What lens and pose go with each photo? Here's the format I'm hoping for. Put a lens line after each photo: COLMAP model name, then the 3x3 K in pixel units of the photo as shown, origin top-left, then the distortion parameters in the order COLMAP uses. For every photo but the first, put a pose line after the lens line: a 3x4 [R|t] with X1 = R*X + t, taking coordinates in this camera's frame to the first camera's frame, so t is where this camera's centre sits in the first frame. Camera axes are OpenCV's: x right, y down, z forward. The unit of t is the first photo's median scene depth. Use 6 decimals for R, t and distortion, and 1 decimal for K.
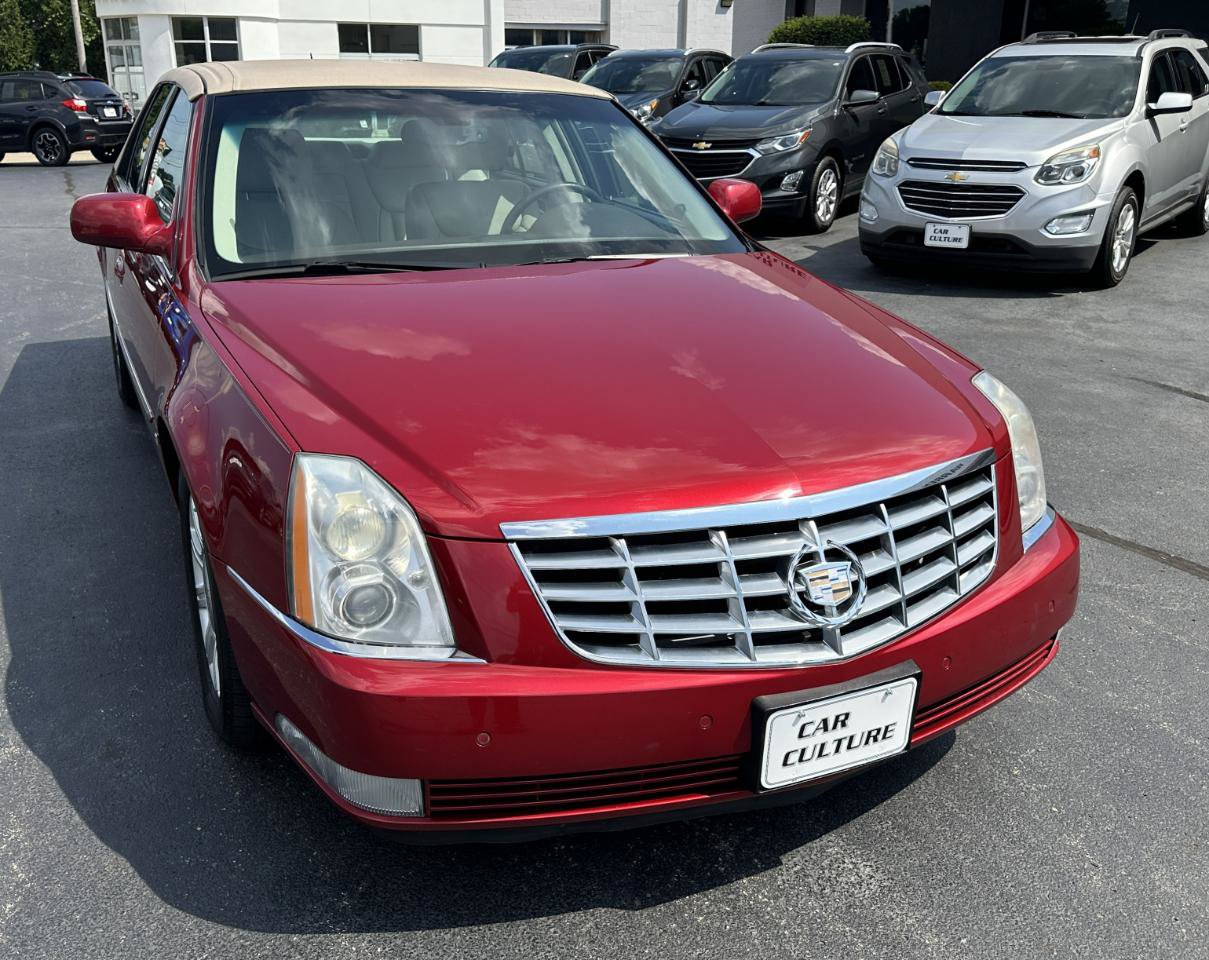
lens RADIAL K [[1122.3, 0, 562.4], [0, 1122.3, 477.7], [0, 0, 1]] dist [0.010171, -0.016105]
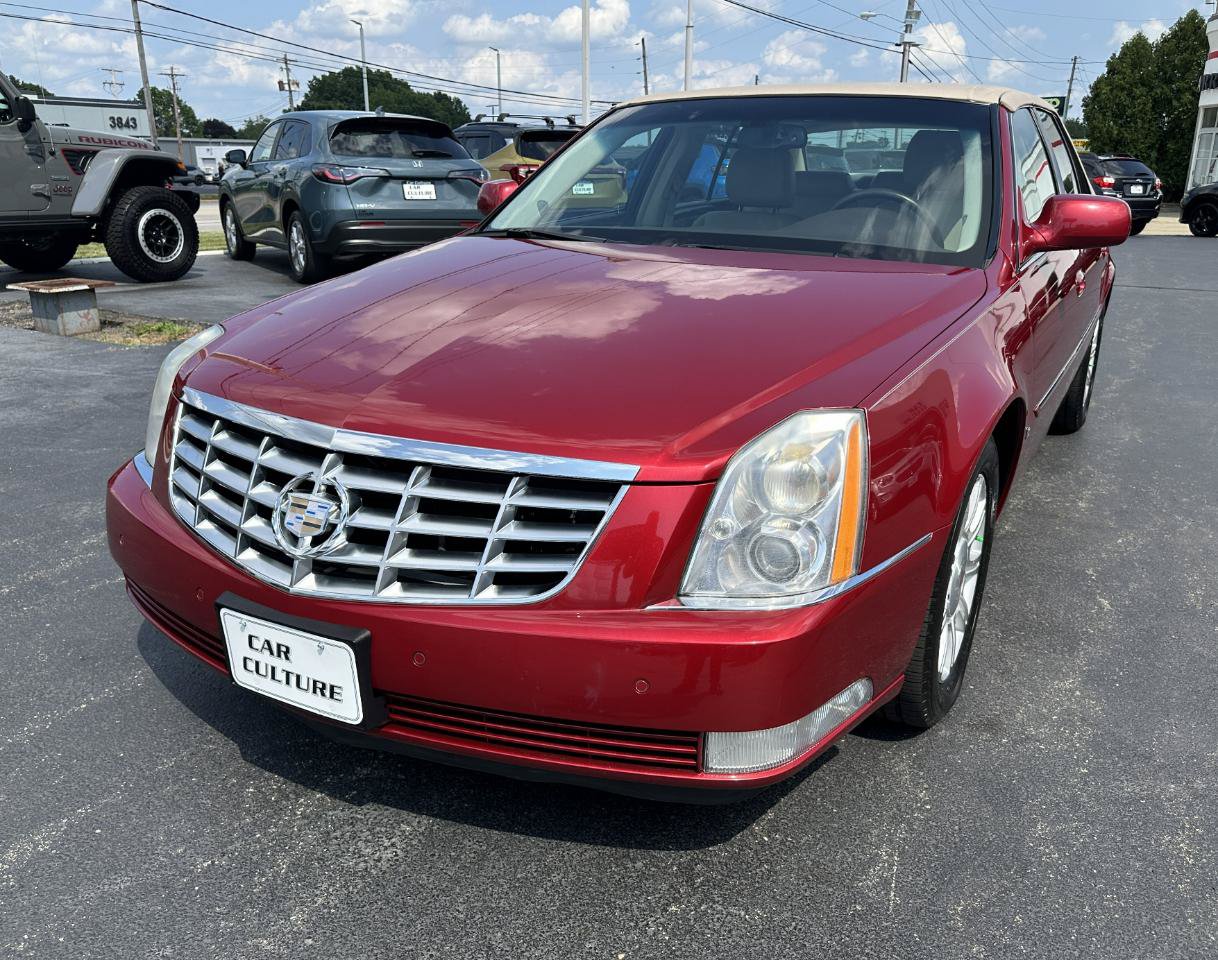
lens RADIAL K [[992.6, 0, 659.7], [0, 992.6, 503.7], [0, 0, 1]] dist [0.006333, -0.010486]
pose [[0.619726, 0.256708, -0.741647, 0.946176], [-0.271395, 0.956789, 0.104396, -0.079393], [0.736399, 0.136583, 0.662617, 0.571722]]
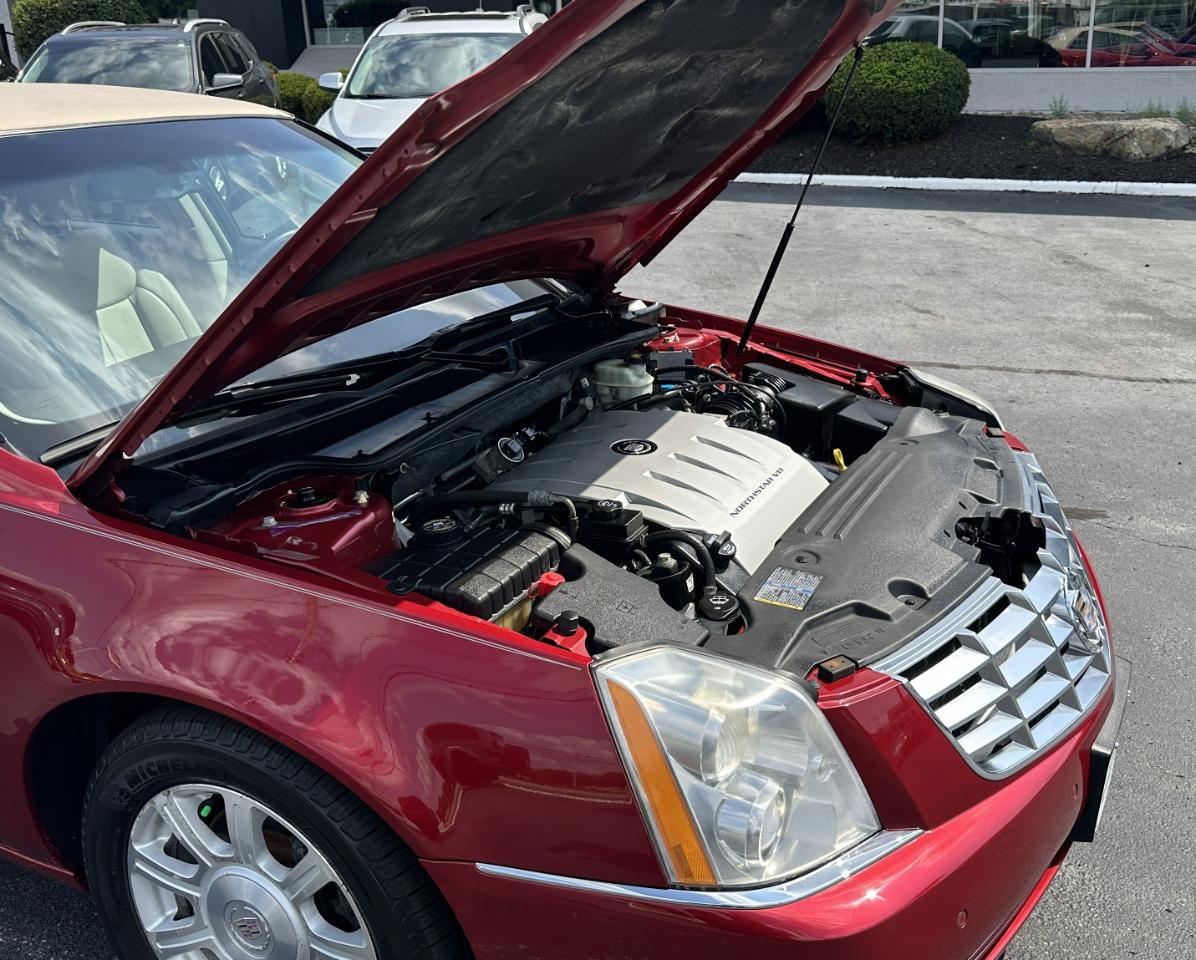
lens RADIAL K [[1177.3, 0, 660.8], [0, 1177.3, 477.0], [0, 0, 1]] dist [0.170152, -0.339041]
pose [[0.760800, -0.245532, 0.600748, -0.570325], [0.243747, 0.966007, 0.086130, -0.175922], [-0.601474, 0.080903, 0.794785, 0.335291]]
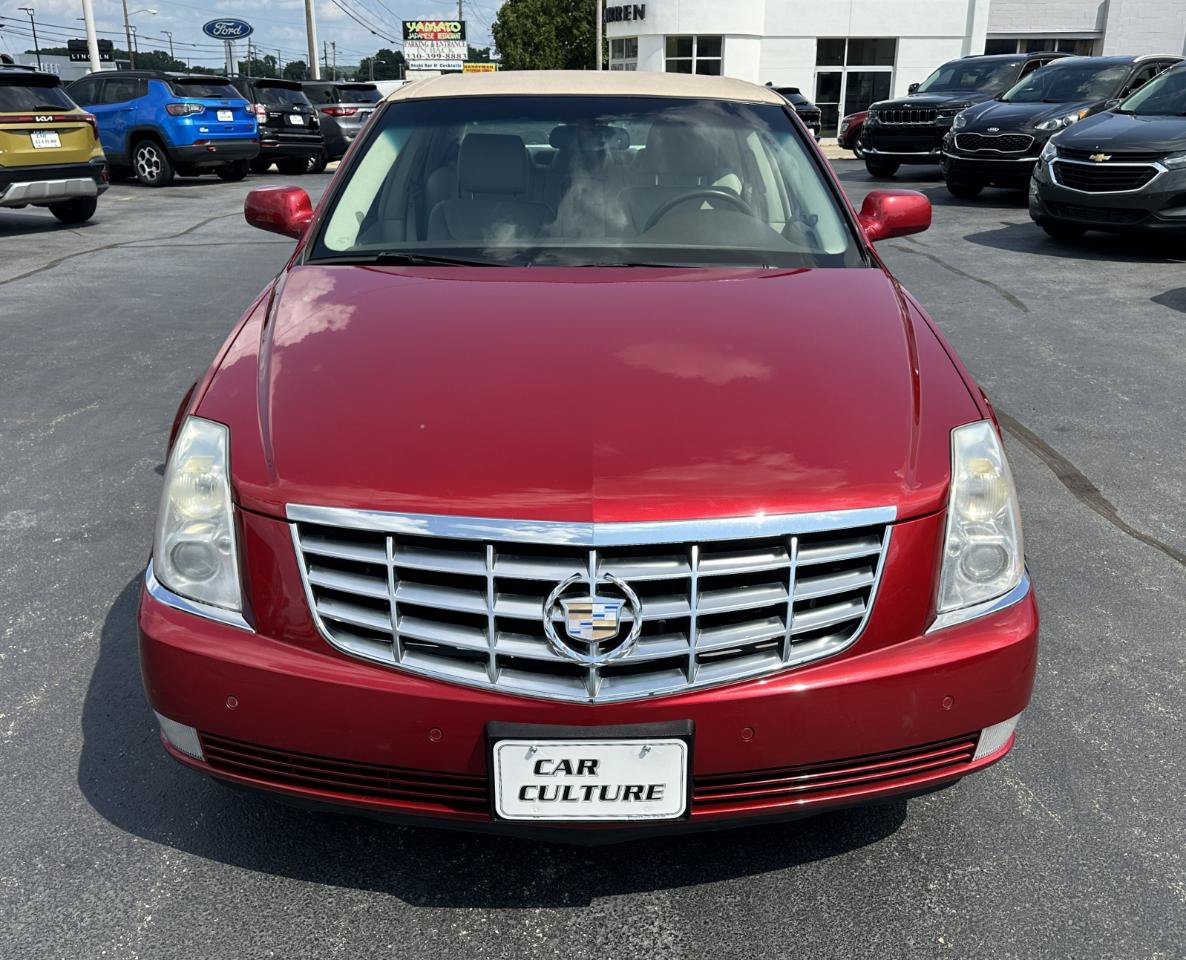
lens RADIAL K [[1035.3, 0, 591.5], [0, 1035.3, 461.5], [0, 0, 1]] dist [0.092120, -0.134206]
pose [[0.916257, 0.130451, -0.378754, 0.484369], [-0.130994, 0.991081, 0.024456, -0.051479], [0.378567, 0.027207, 0.925174, 0.166815]]
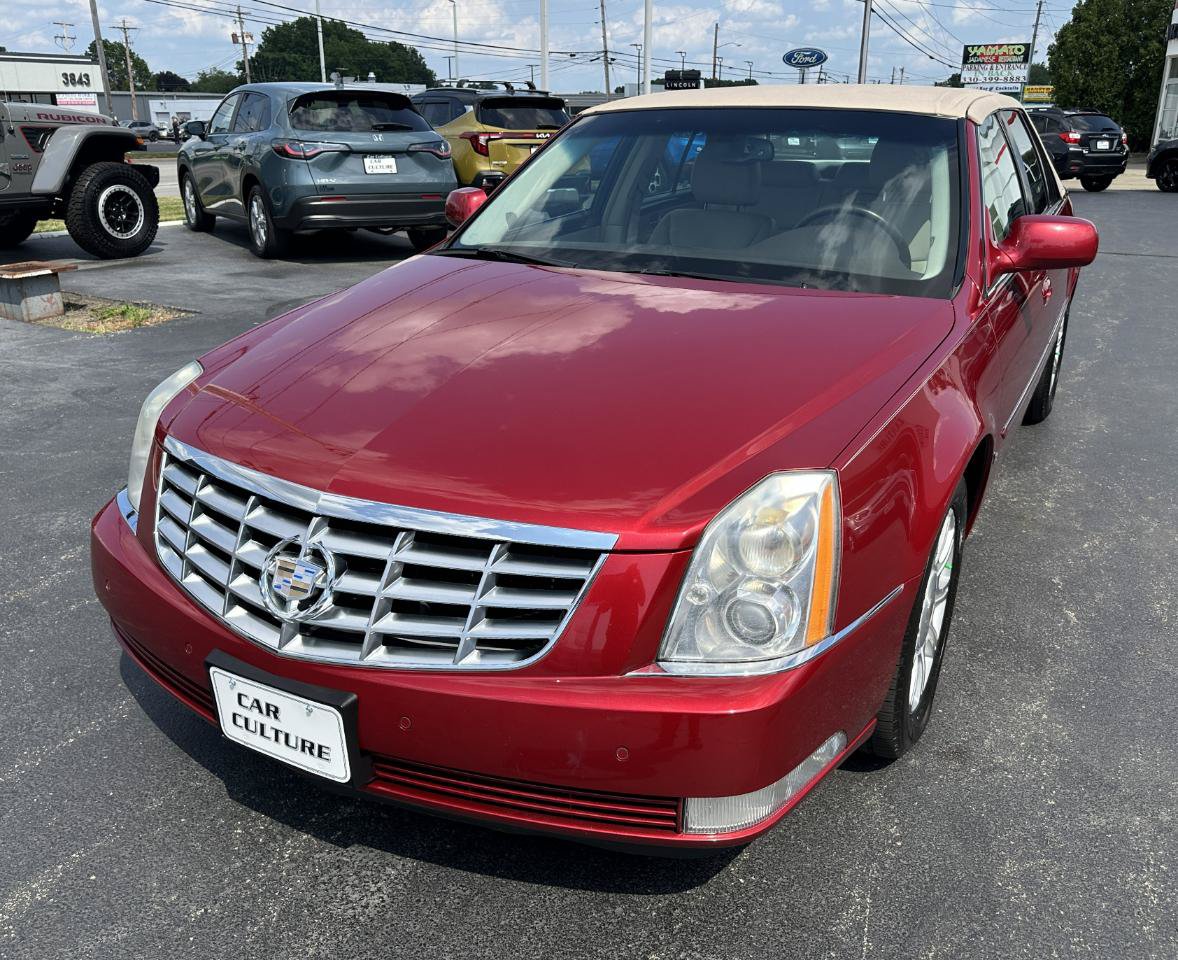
lens RADIAL K [[1001.0, 0, 618.0], [0, 1001.0, 474.3], [0, 0, 1]] dist [0.001358, -0.003984]
pose [[0.619305, 0.265409, -0.738931, 0.934093], [-0.264173, 0.956700, 0.122221, -0.161513], [0.739374, 0.119514, 0.662603, 0.534838]]
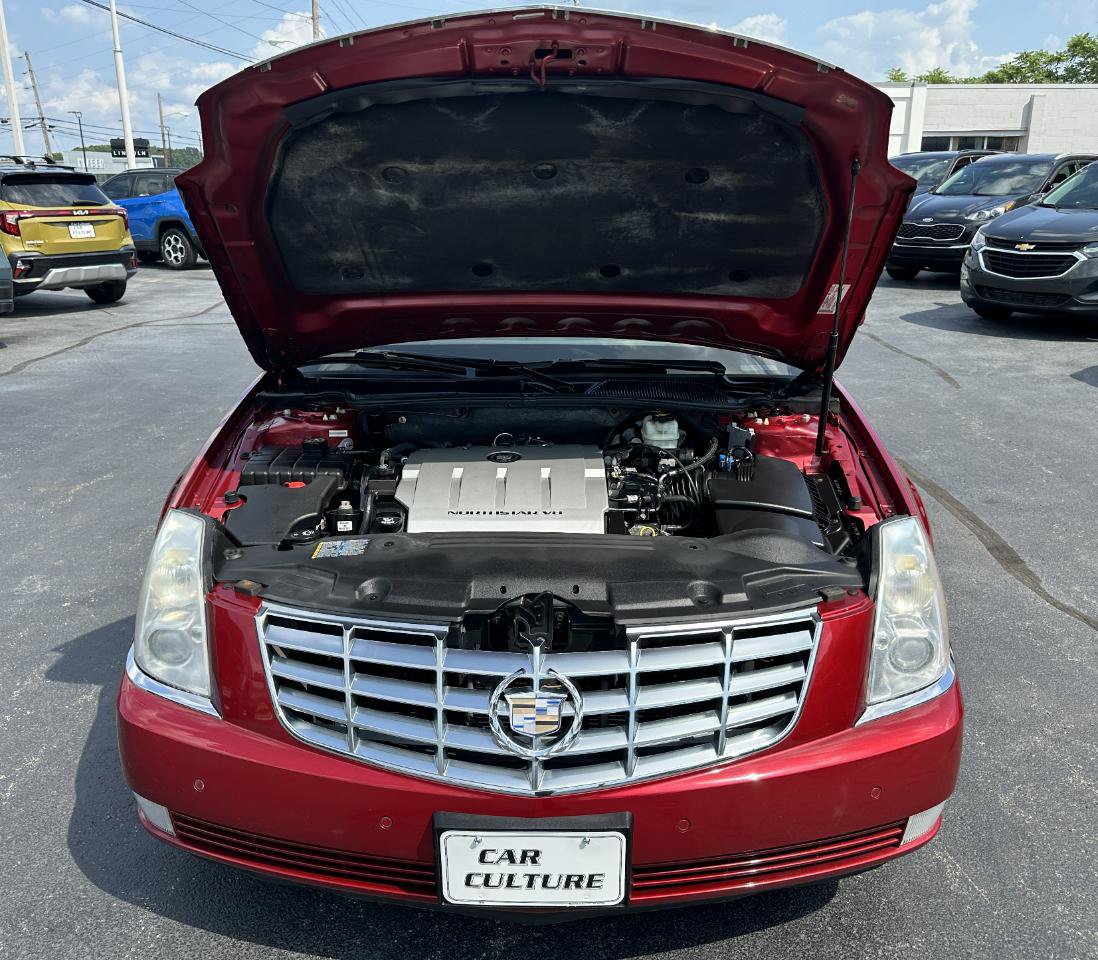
lens RADIAL K [[933.9, 0, 549.0], [0, 933.9, 480.0], [0, 0, 1]] dist [0.049738, -0.065577]
pose [[0.907402, 0.122764, -0.401934, 0.489377], [-0.135900, 0.990714, -0.004210, -0.096337], [0.397685, 0.058443, 0.915659, 0.207196]]
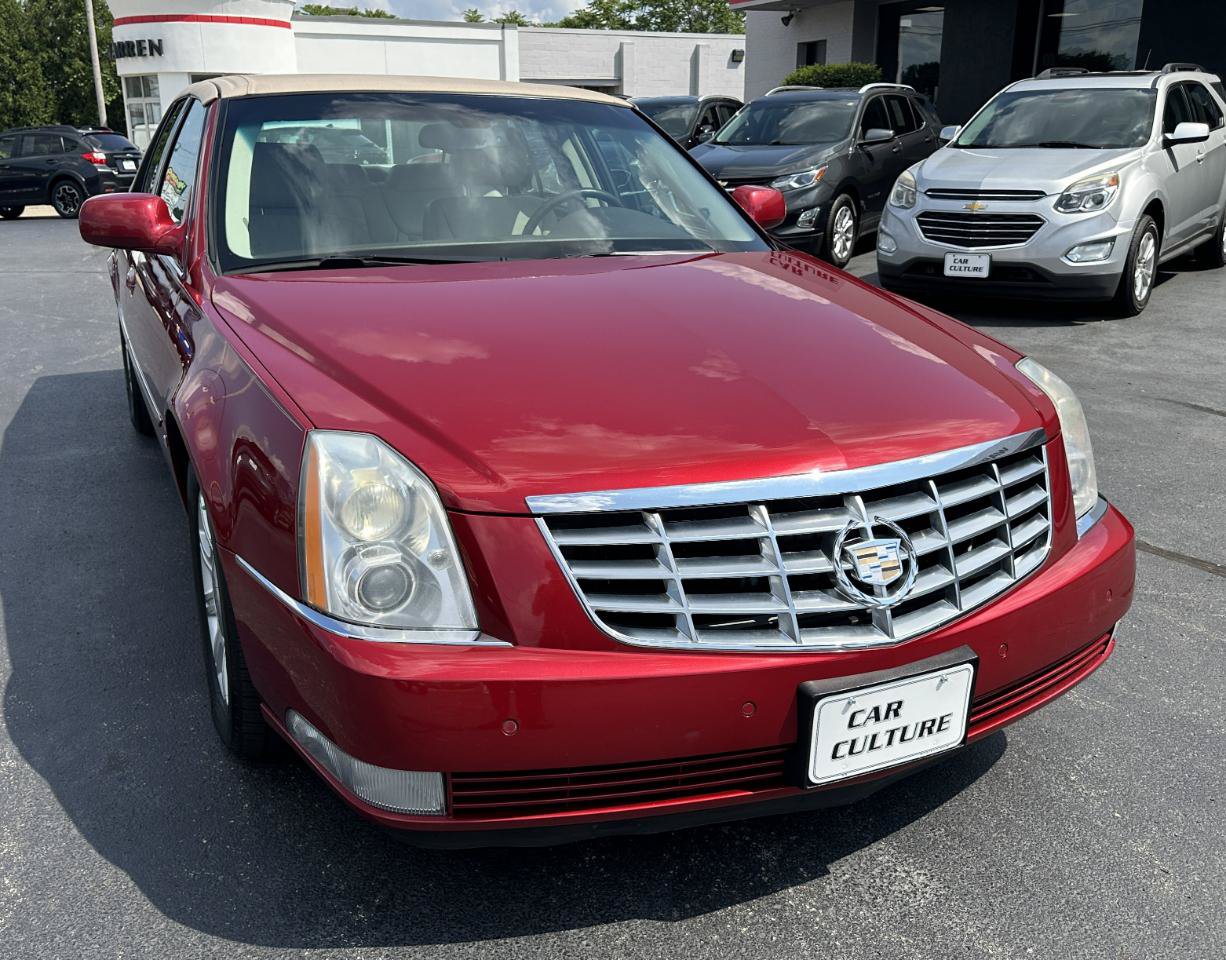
lens RADIAL K [[1121.8, 0, 577.1], [0, 1121.8, 481.3], [0, 0, 1]] dist [0.008017, -0.014767]
pose [[0.999965, -0.008252, -0.001585, -0.009761], [0.008174, 0.998995, -0.044069, 0.058682], [0.001947, 0.044055, 0.999027, 0.055058]]
